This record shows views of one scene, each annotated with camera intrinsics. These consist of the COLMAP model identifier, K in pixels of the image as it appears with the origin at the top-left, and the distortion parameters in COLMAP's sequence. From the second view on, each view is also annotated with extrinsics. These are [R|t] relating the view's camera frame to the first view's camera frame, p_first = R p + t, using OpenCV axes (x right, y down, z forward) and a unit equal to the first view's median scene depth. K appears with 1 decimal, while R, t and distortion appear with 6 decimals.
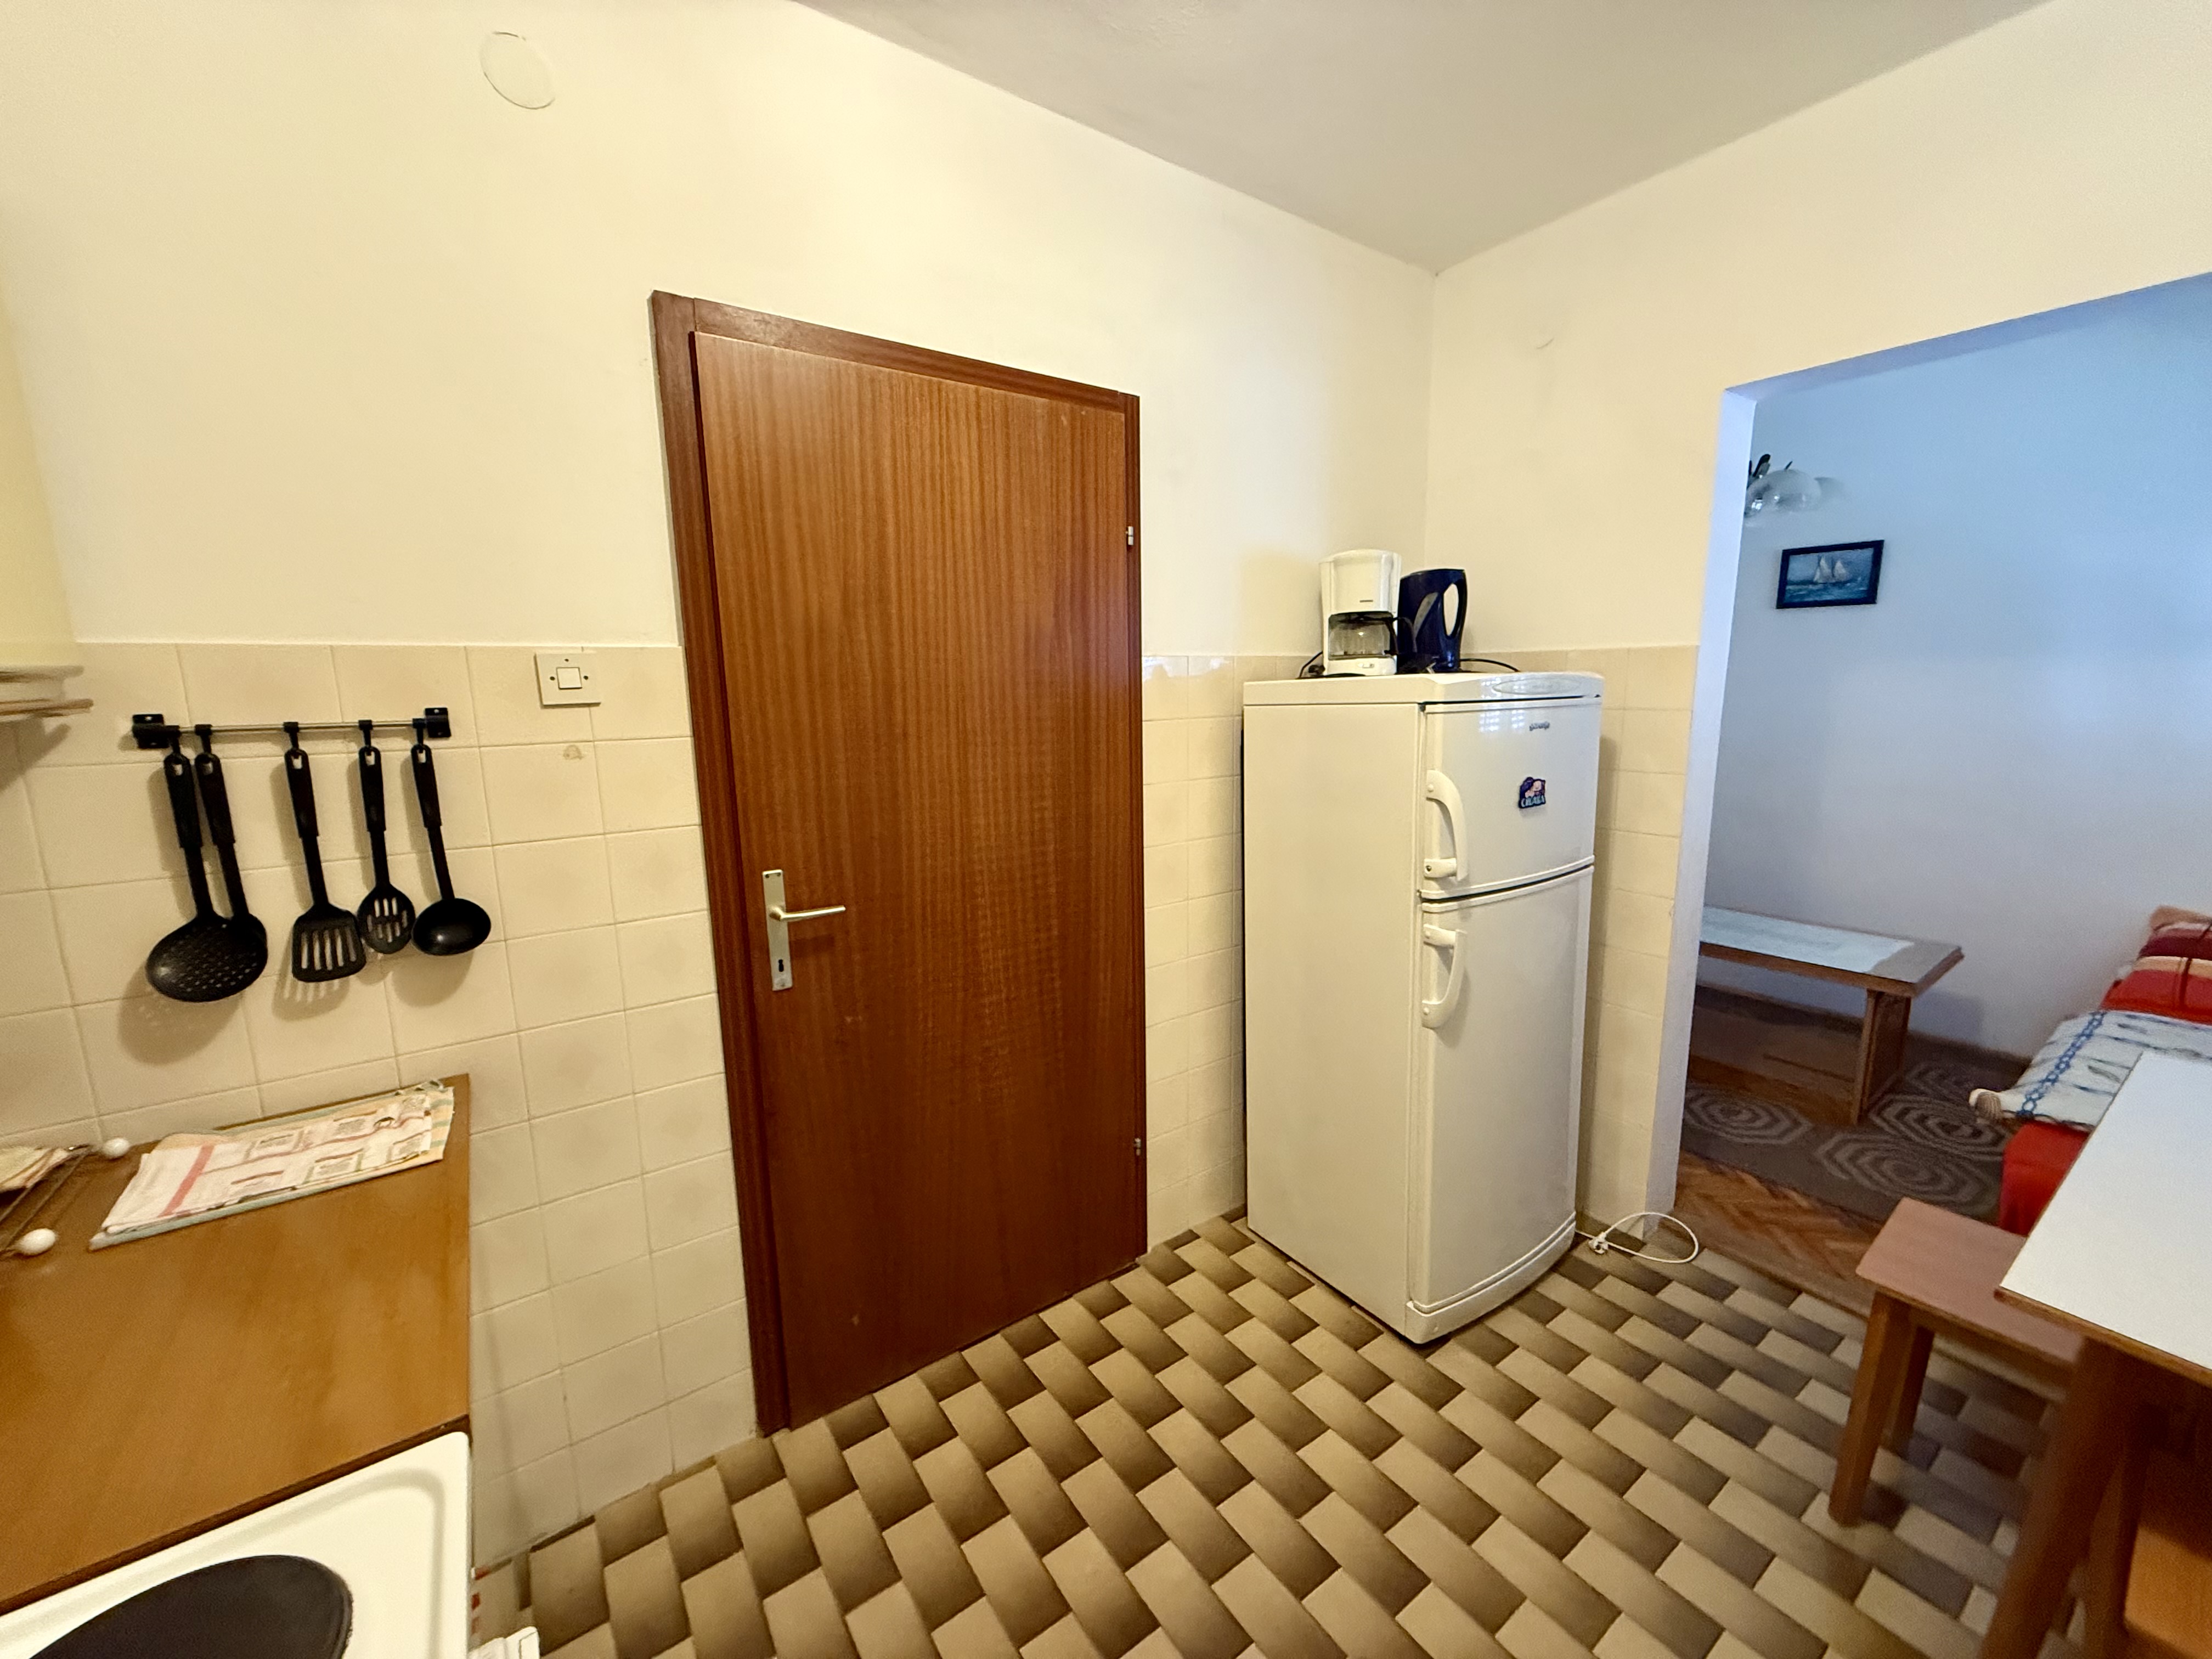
lens RADIAL K [[882.9, 0, 1103.9], [0, 882.9, 826.3], [0, 0, 1]] dist [-0.001357, -0.000149]
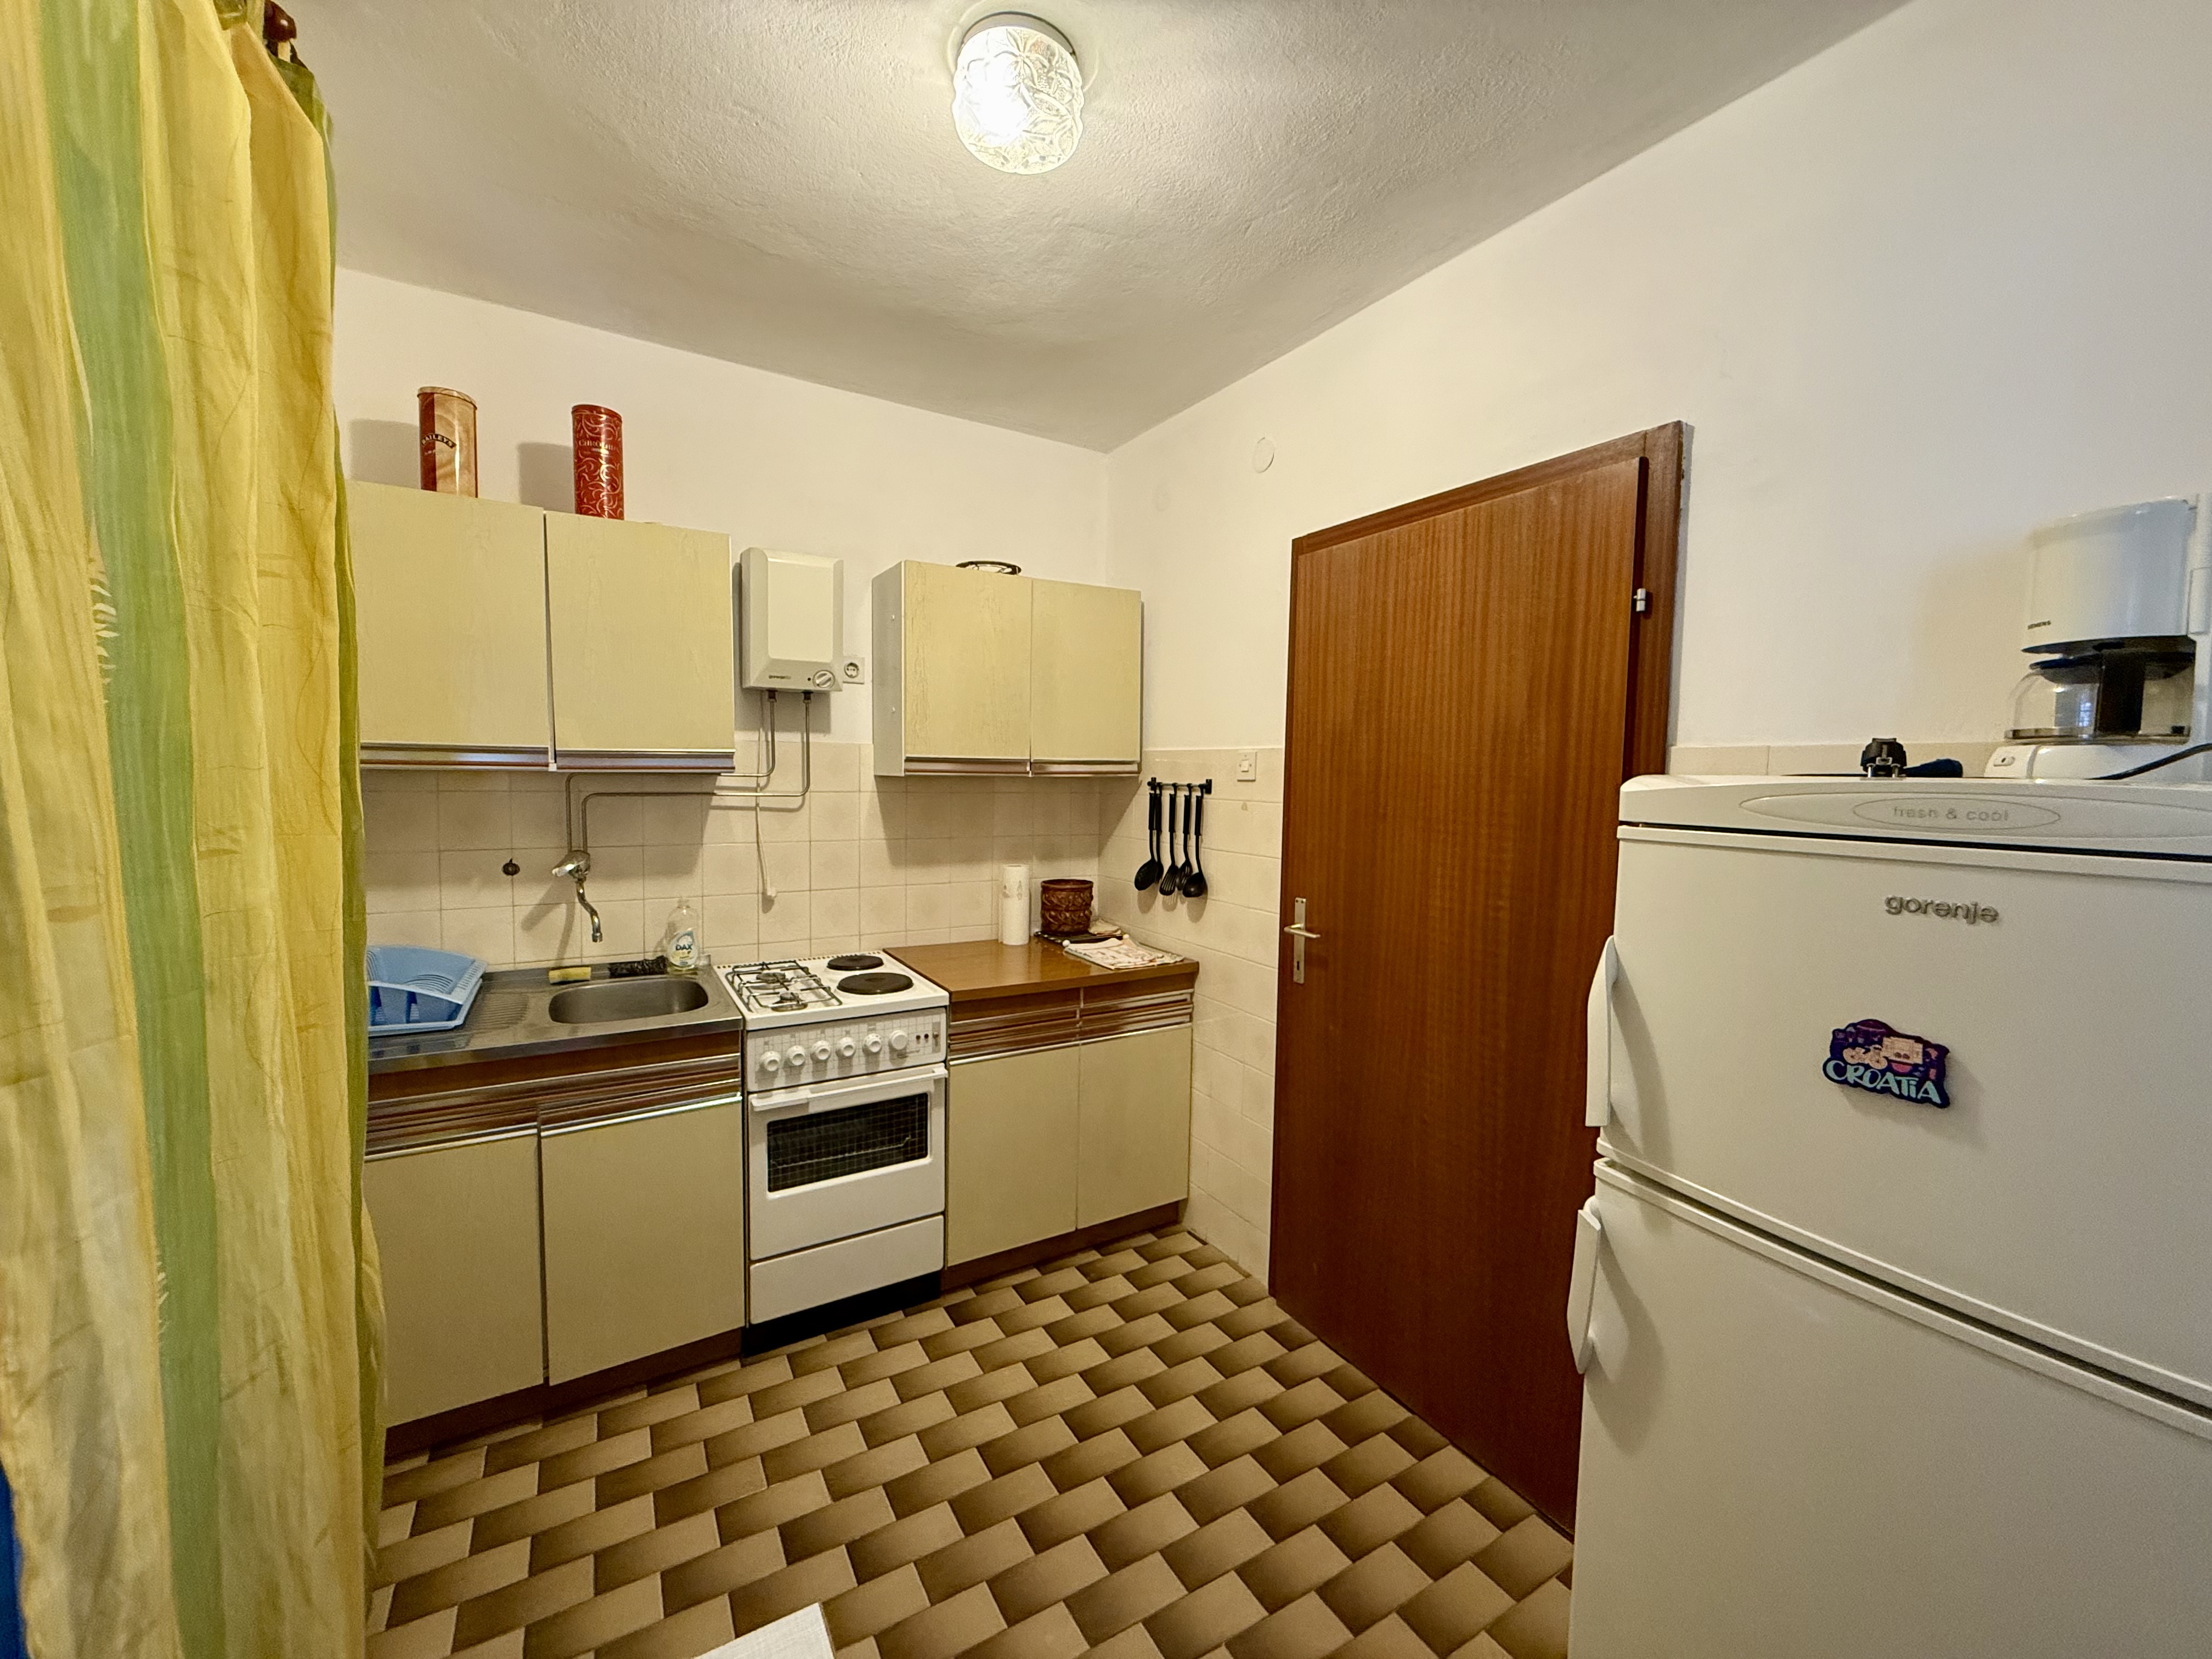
lens RADIAL K [[880.6, 0, 1102.5], [0, 880.6, 828.8], [0, 0, 1]] dist [0.000462, 0.000199]
pose [[-0.080864, 0.080251, -0.993489, 1.004649], [-0.181250, 0.978951, 0.093830, -0.128115], [0.980107, 0.187657, -0.064616, 0.698886]]
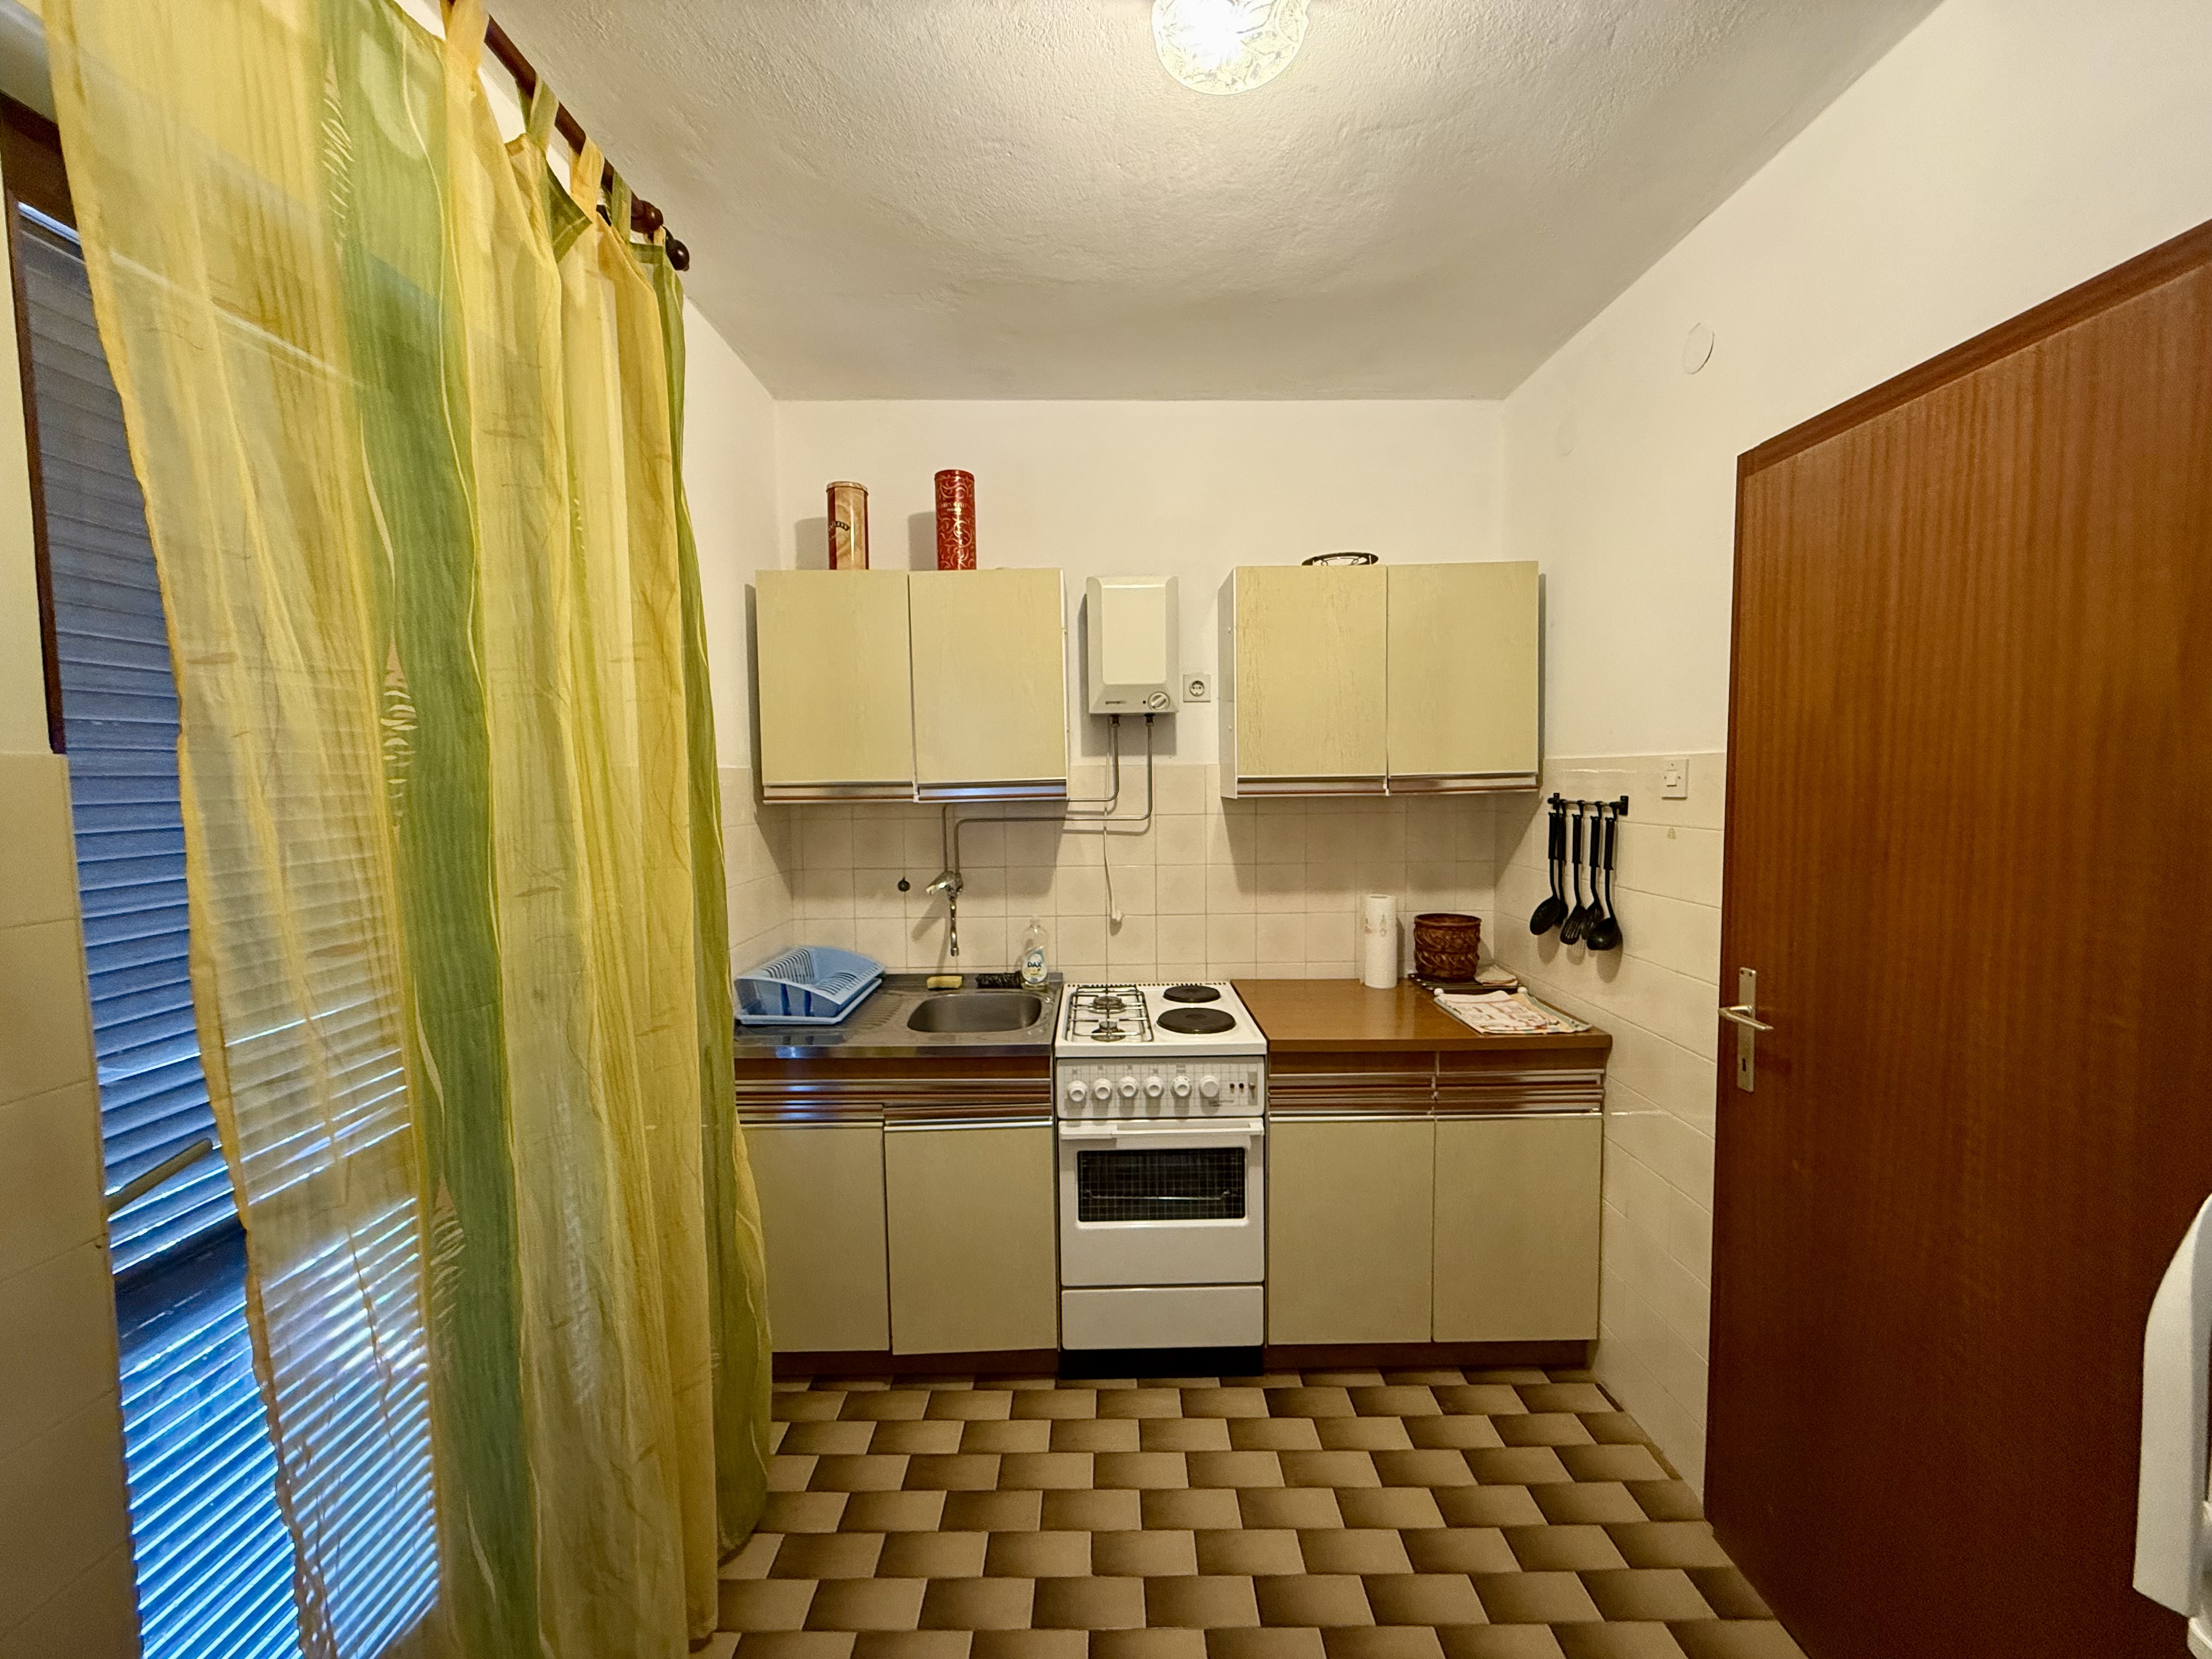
lens RADIAL K [[880.6, 0, 1102.5], [0, 880.6, 828.8], [0, 0, 1]] dist [0.000462, 0.000199]
pose [[-0.574140, 0.072895, -0.815506, 0.798901], [-0.114582, 0.979073, 0.168185, -0.177687], [0.810700, 0.190004, -0.553773, 0.862784]]
